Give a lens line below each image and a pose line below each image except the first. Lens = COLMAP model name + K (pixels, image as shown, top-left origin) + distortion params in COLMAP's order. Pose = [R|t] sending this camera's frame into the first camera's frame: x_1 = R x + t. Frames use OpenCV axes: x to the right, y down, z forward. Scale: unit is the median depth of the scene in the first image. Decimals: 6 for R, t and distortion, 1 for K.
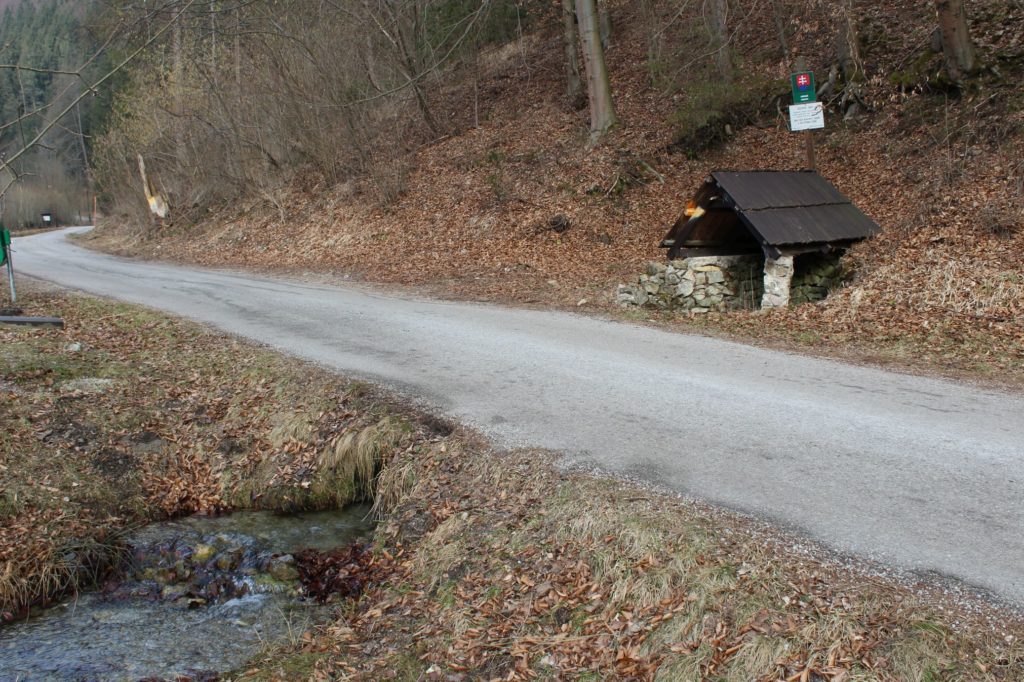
lens RADIAL K [[1048.0, 0, 512.0], [0, 1048.0, 341.0], [0, 0, 1]] dist [-0.099451, 0.020490]
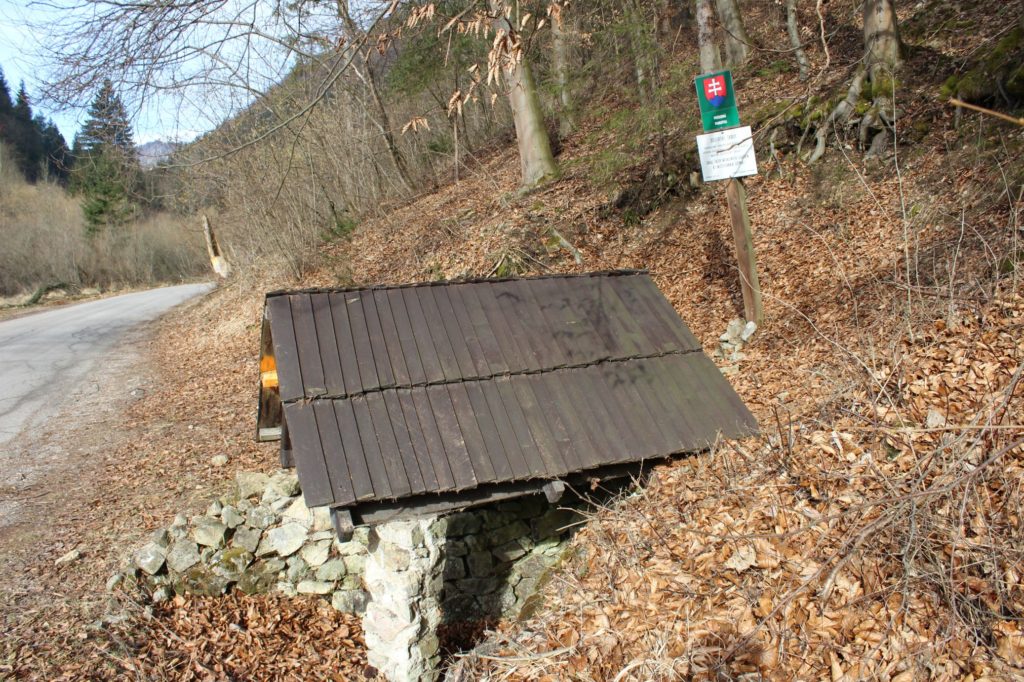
lens RADIAL K [[844.6, 0, 512.0], [0, 844.6, 341.0], [0, 0, 1]] dist [-0.149463, 0.116966]
pose [[0.960871, 0.026496, -0.275727, 0.360244], [-0.029024, 0.999566, -0.005092, -0.138468], [0.275473, 0.012895, 0.961222, 0.670583]]
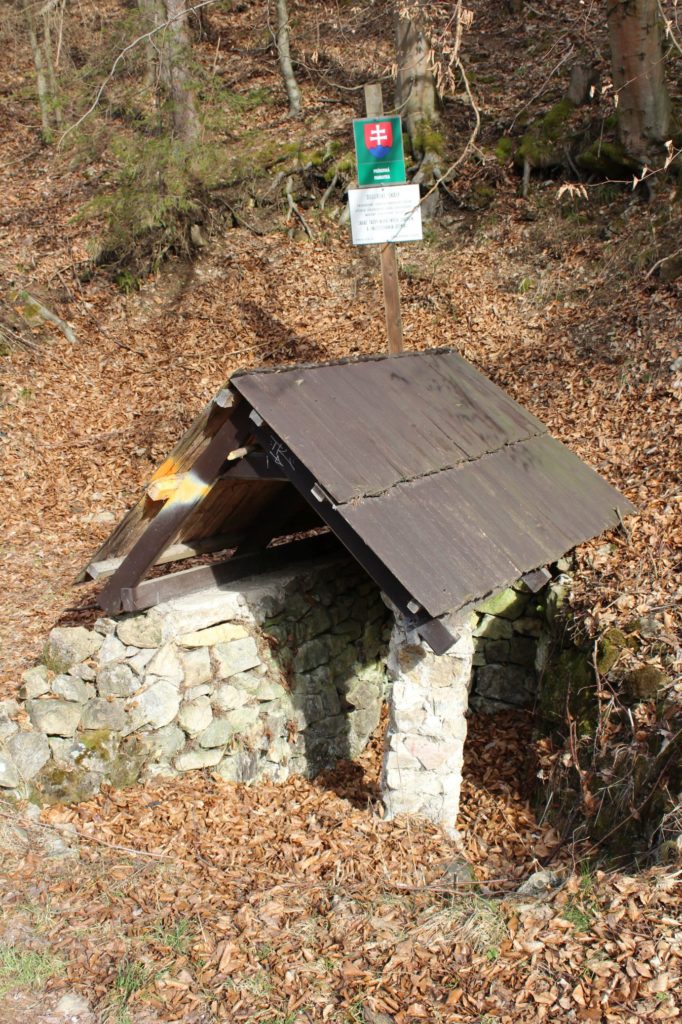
lens RADIAL K [[1199.8, 0, 341.0], [0, 1199.8, 512.0], [0, 0, 1]] dist [-0.091411, 0.048168]
pose [[0.933331, -0.041929, 0.356561, 0.083564], [0.029181, 0.998731, 0.041058, -0.128181], [-0.357830, -0.027916, 0.933370, 0.606909]]
